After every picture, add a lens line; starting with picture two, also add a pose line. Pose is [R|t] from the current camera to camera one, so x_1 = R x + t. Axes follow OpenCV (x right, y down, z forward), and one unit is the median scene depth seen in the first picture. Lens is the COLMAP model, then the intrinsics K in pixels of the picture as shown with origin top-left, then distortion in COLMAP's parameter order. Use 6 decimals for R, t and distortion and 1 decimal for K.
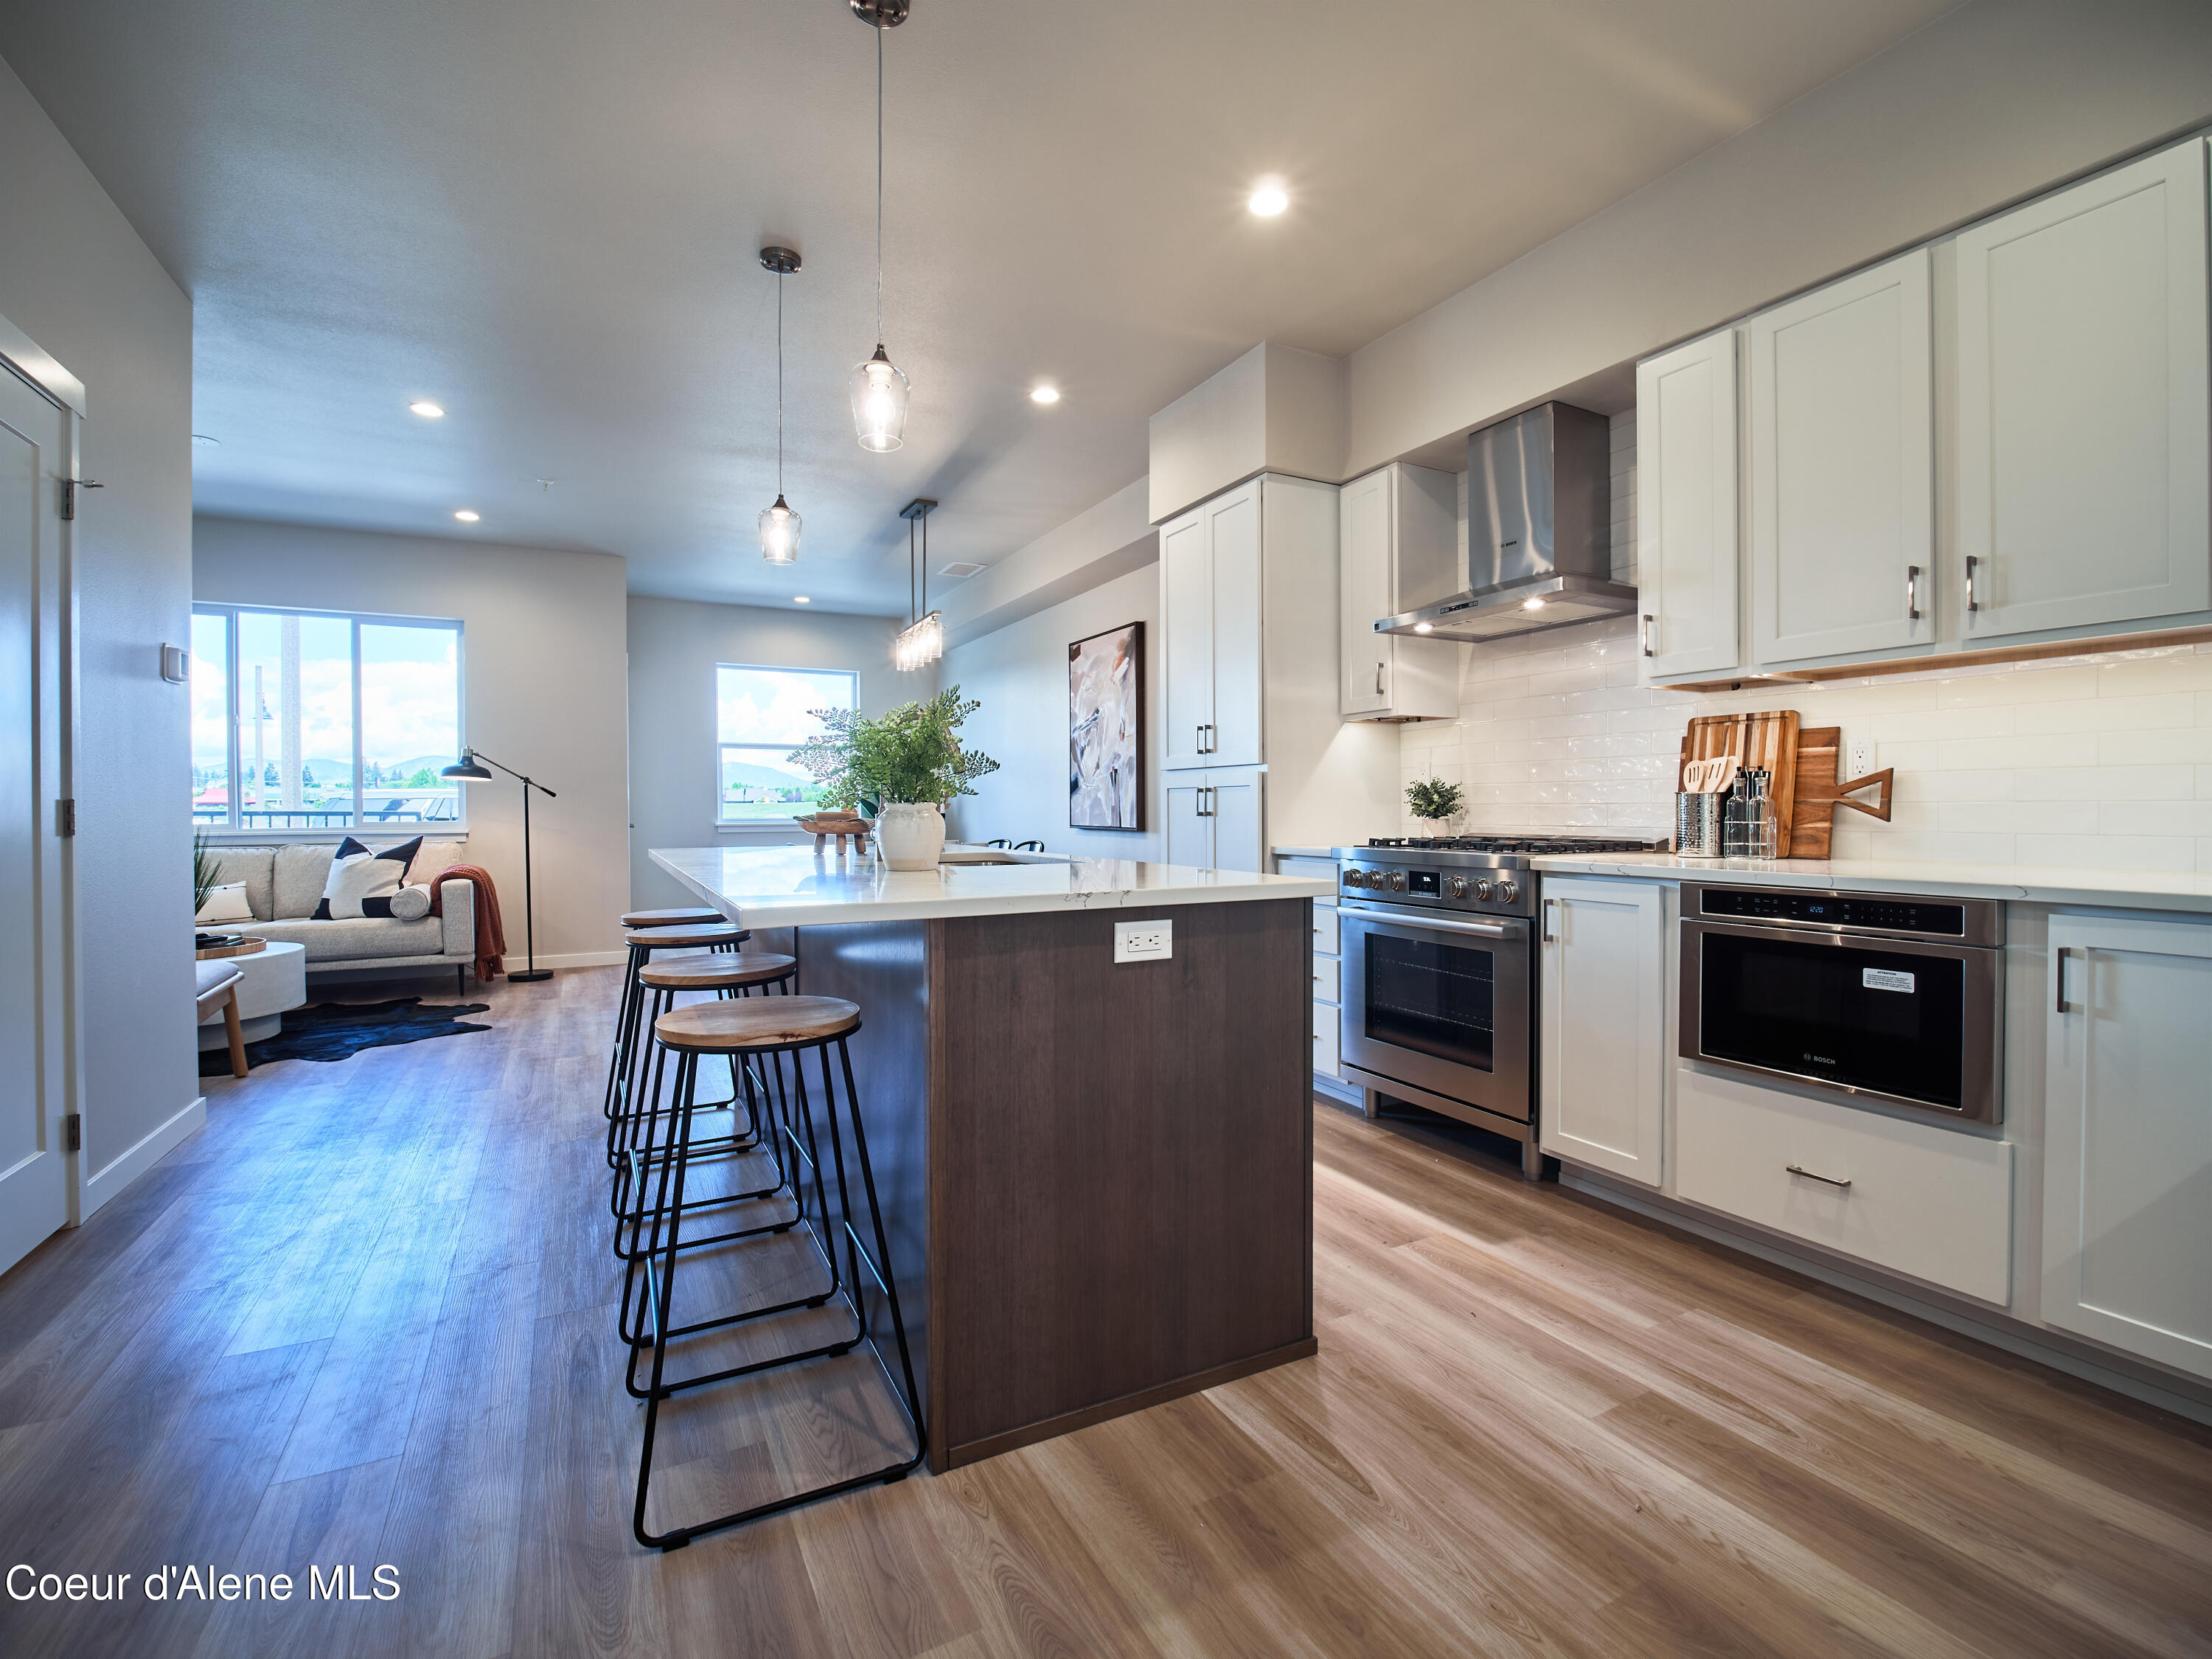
lens RADIAL K [[1002.6, 0, 1109.4], [0, 1002.6, 819.8], [0, 0, 1]] dist [-0.018857, -0.000685]
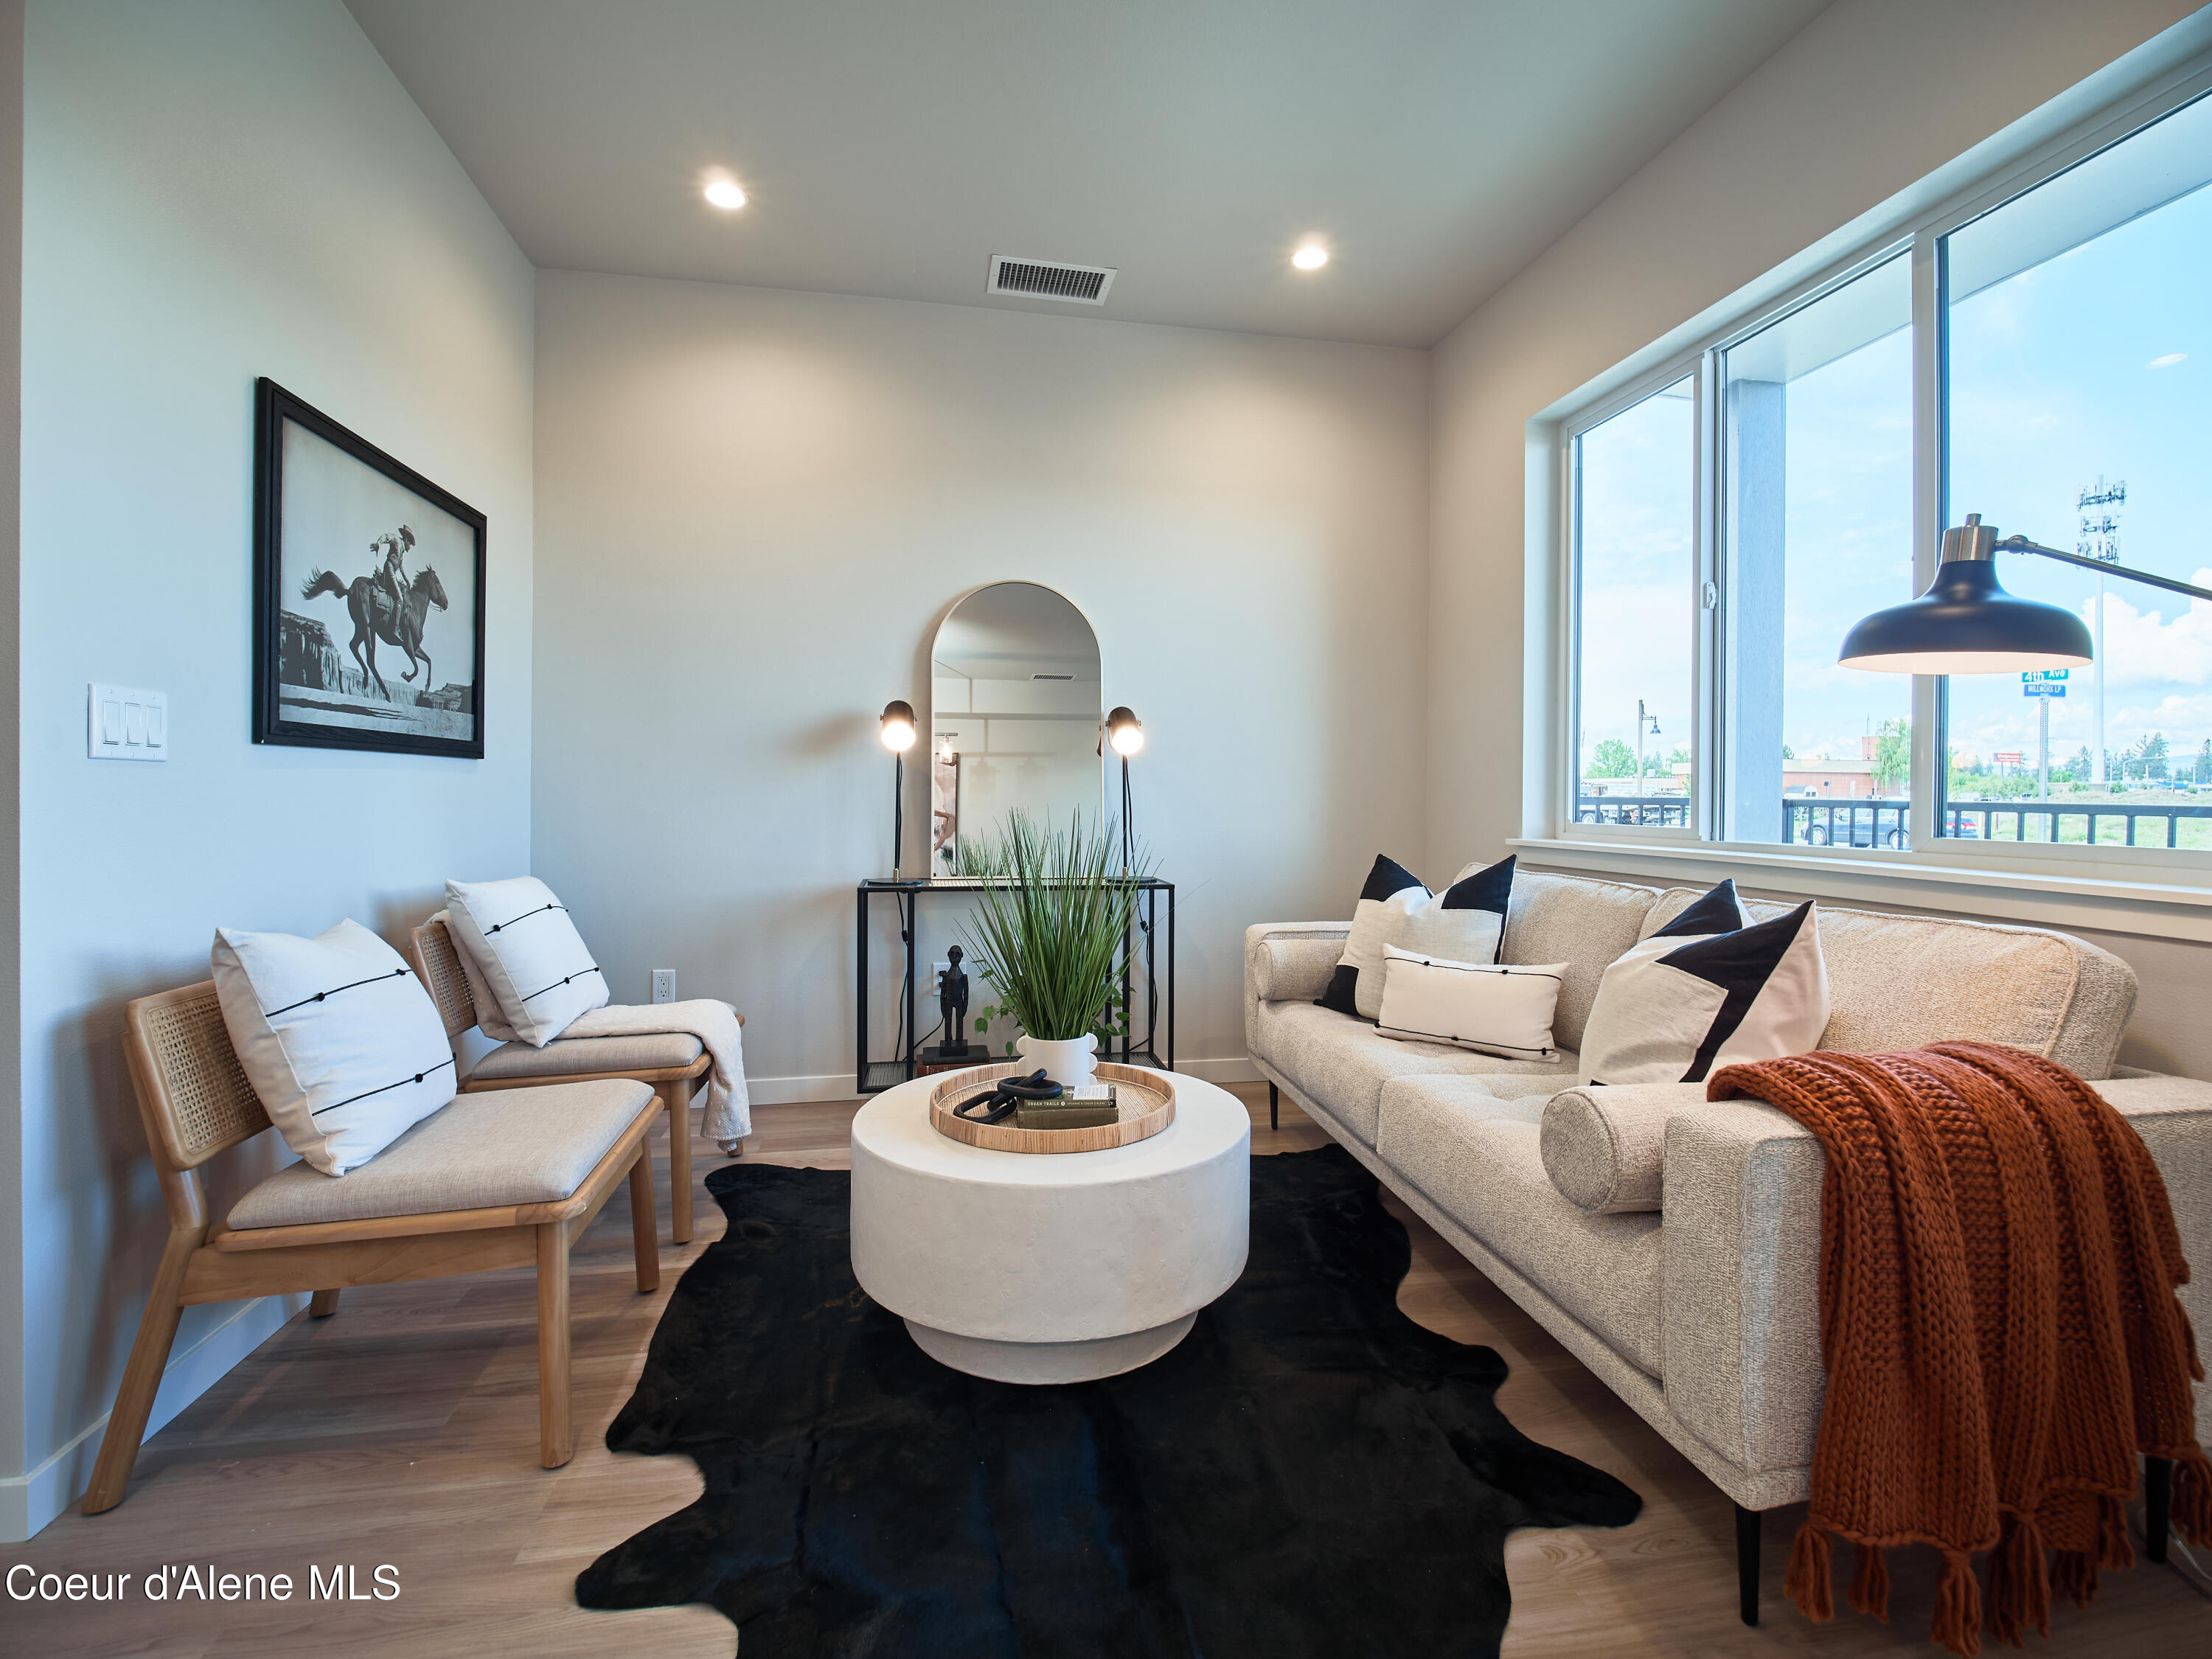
lens RADIAL K [[1003.6, 0, 1116.0], [0, 1003.6, 803.2], [0, 0, 1]] dist [-0.016541, 0.000082]
pose [[-0.295590, 0.009577, -0.955267, -0.769590], [-0.011545, 0.999841, 0.013597, -0.022662], [0.955245, 0.015048, -0.295432, 1.806563]]
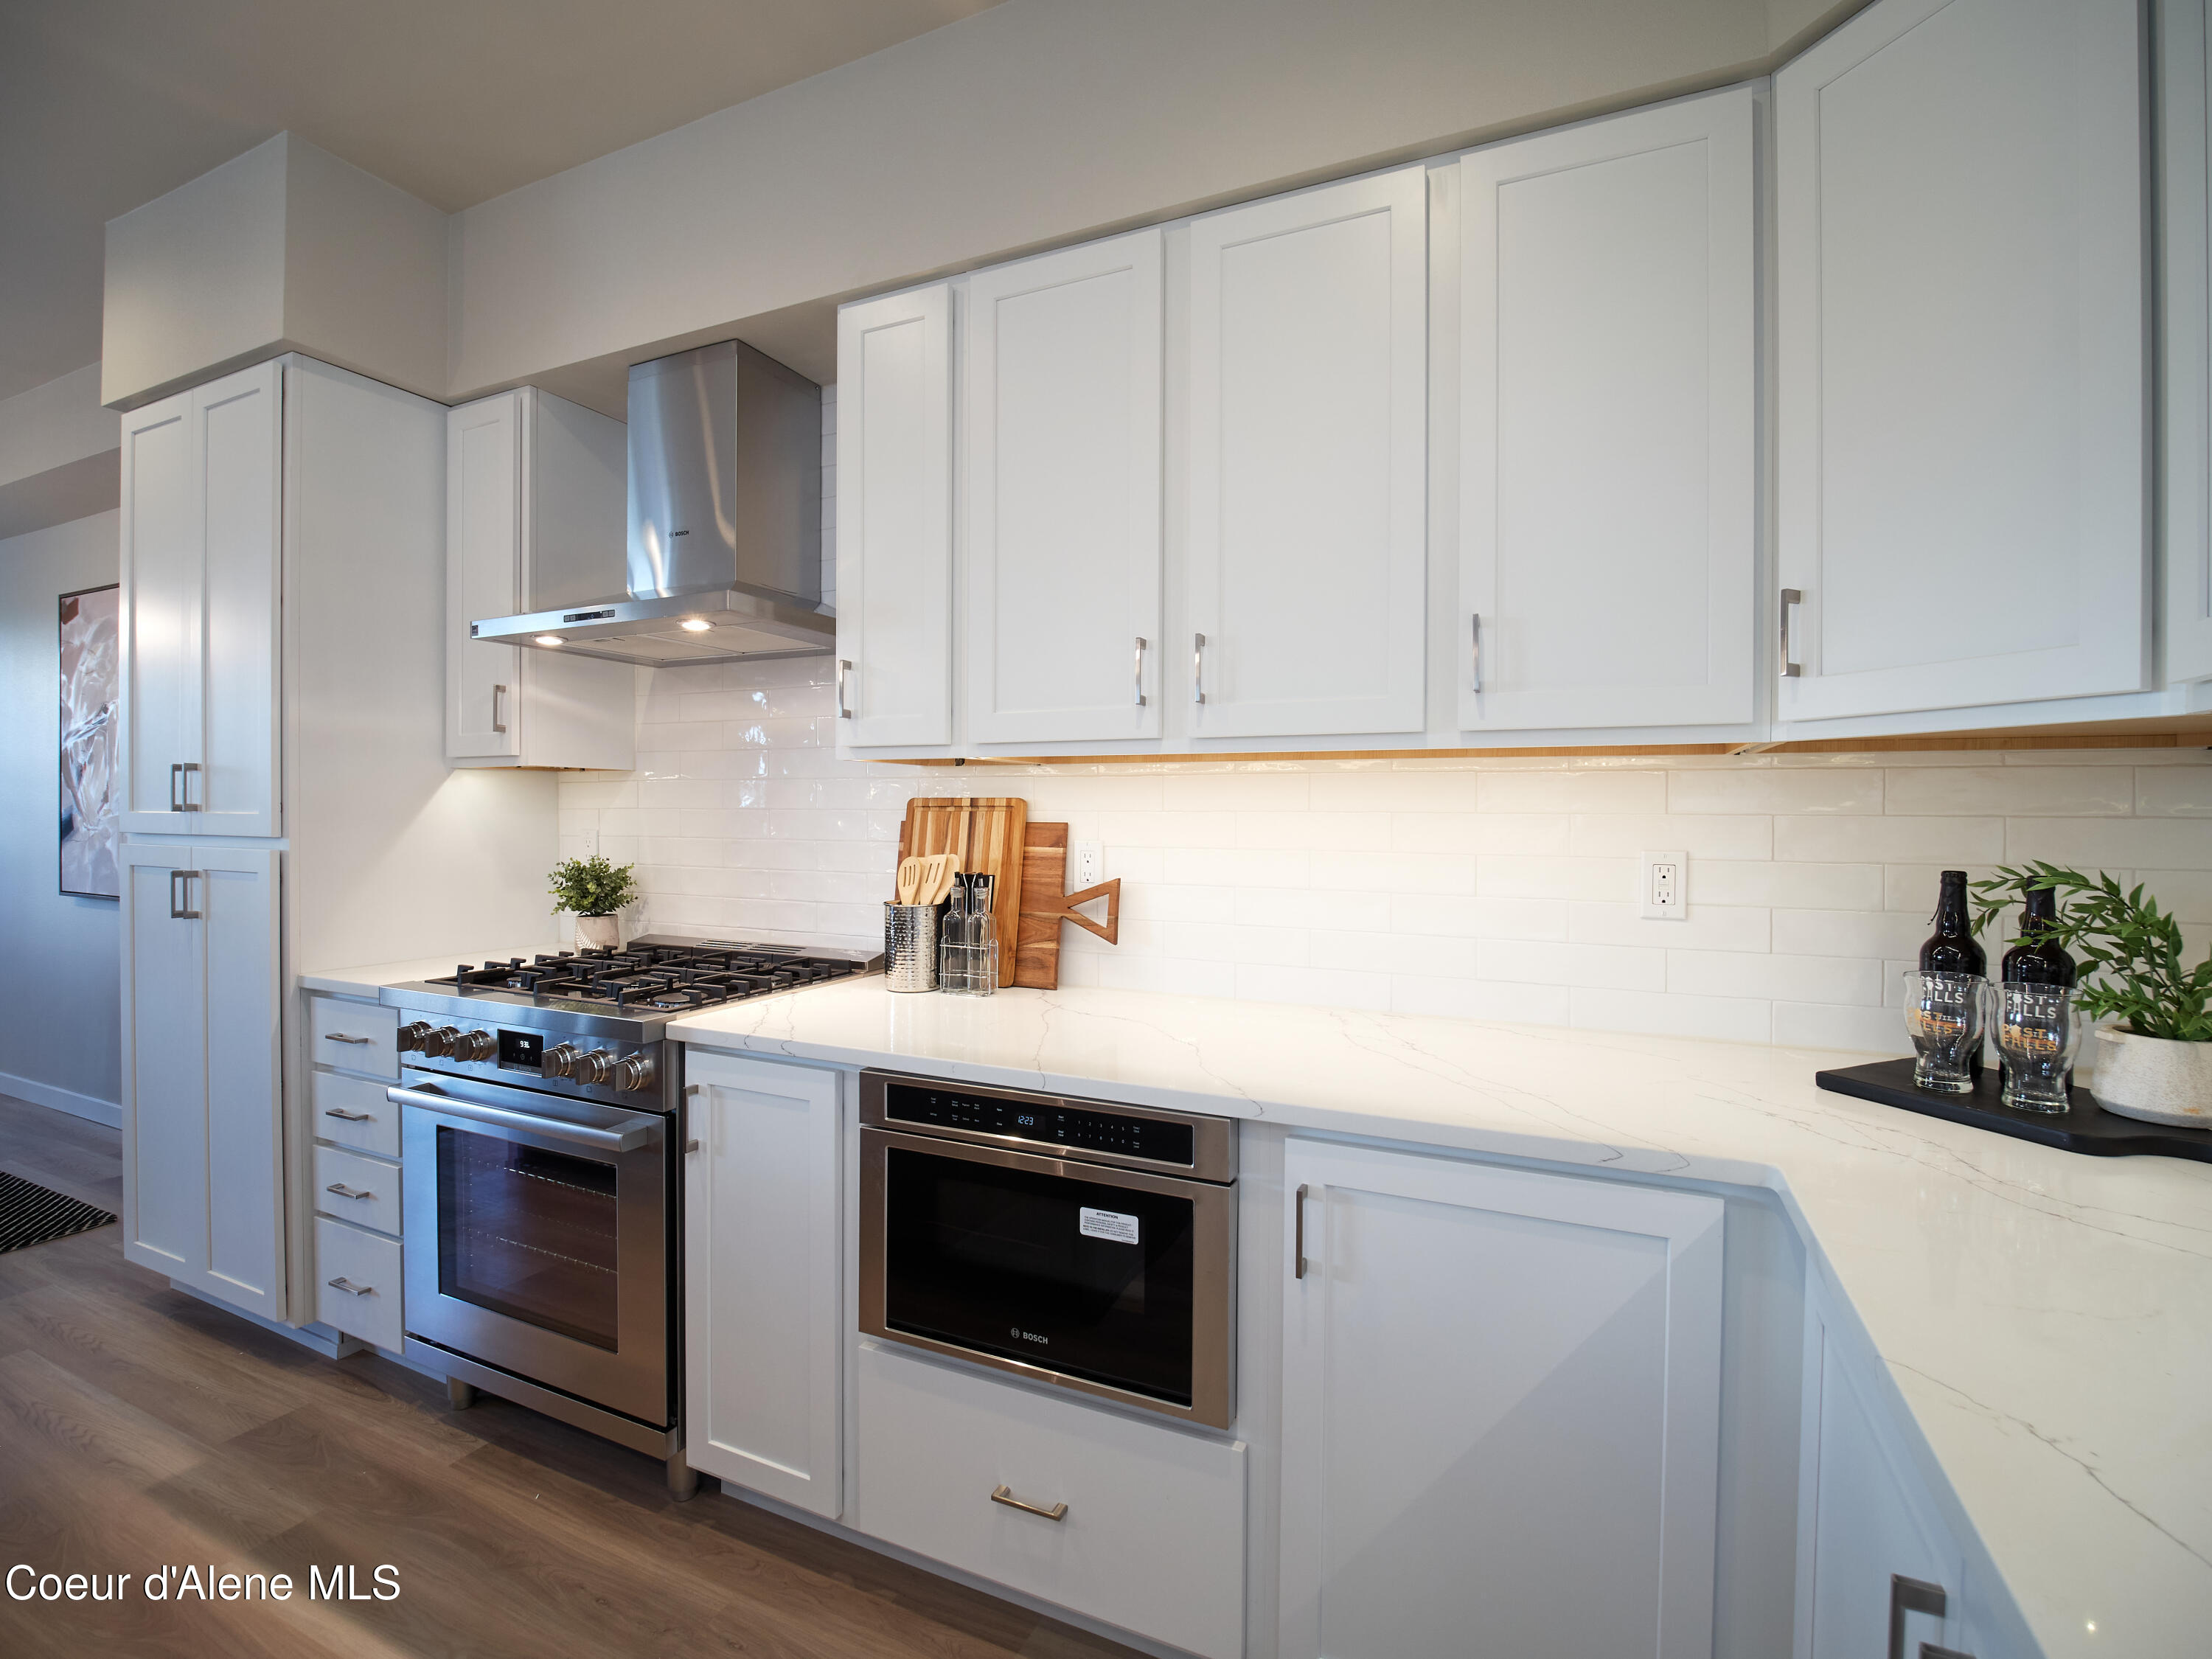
lens RADIAL K [[1002.6, 0, 1109.4], [0, 1002.6, 819.8], [0, 0, 1]] dist [-0.018857, -0.000685]
pose [[0.797108, 0.004691, 0.603818, 0.256844], [-0.003648, 0.999989, -0.002954, -0.089350], [-0.603825, 0.000152, 0.797117, 0.312201]]
